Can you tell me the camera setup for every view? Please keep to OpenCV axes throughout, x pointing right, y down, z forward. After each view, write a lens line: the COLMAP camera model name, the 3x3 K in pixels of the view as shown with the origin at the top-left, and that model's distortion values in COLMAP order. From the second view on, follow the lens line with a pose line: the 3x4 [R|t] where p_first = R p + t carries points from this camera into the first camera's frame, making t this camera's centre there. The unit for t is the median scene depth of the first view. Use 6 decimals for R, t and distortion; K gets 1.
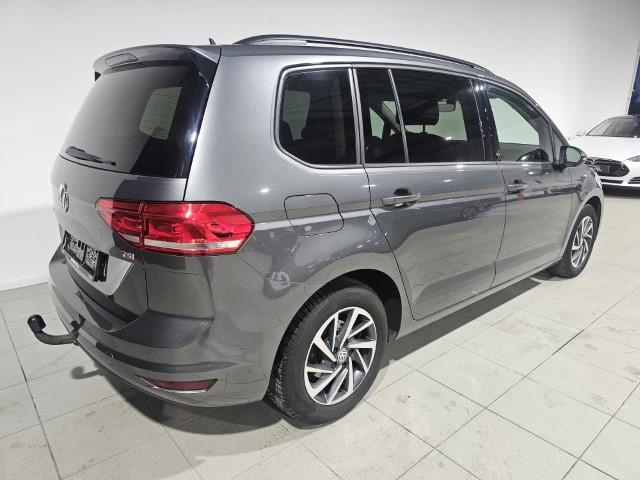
lens RADIAL K [[425.7, 0, 321.2], [0, 425.7, 236.4], [0, 0, 1]] dist [0.036092, -0.020899]
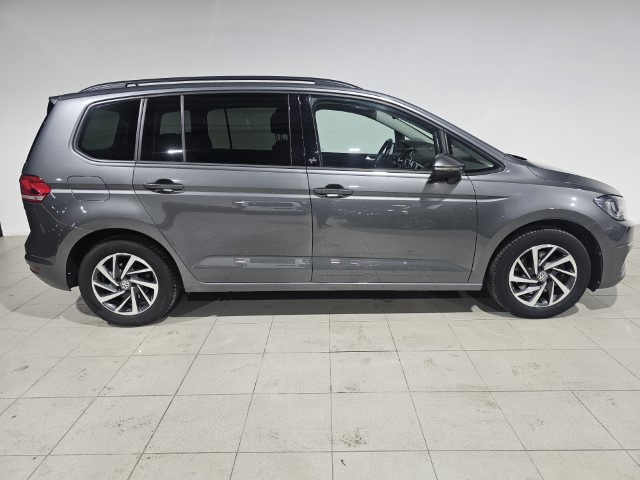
lens RADIAL K [[425.7, 0, 322.7], [0, 425.7, 243.0], [0, 0, 1]] dist [0.036092, -0.020899]
pose [[0.753136, 0.141243, -0.642524, 1.550284], [-0.147797, 0.988040, 0.043957, -0.043132], [0.641048, 0.061858, 0.765004, 0.260337]]
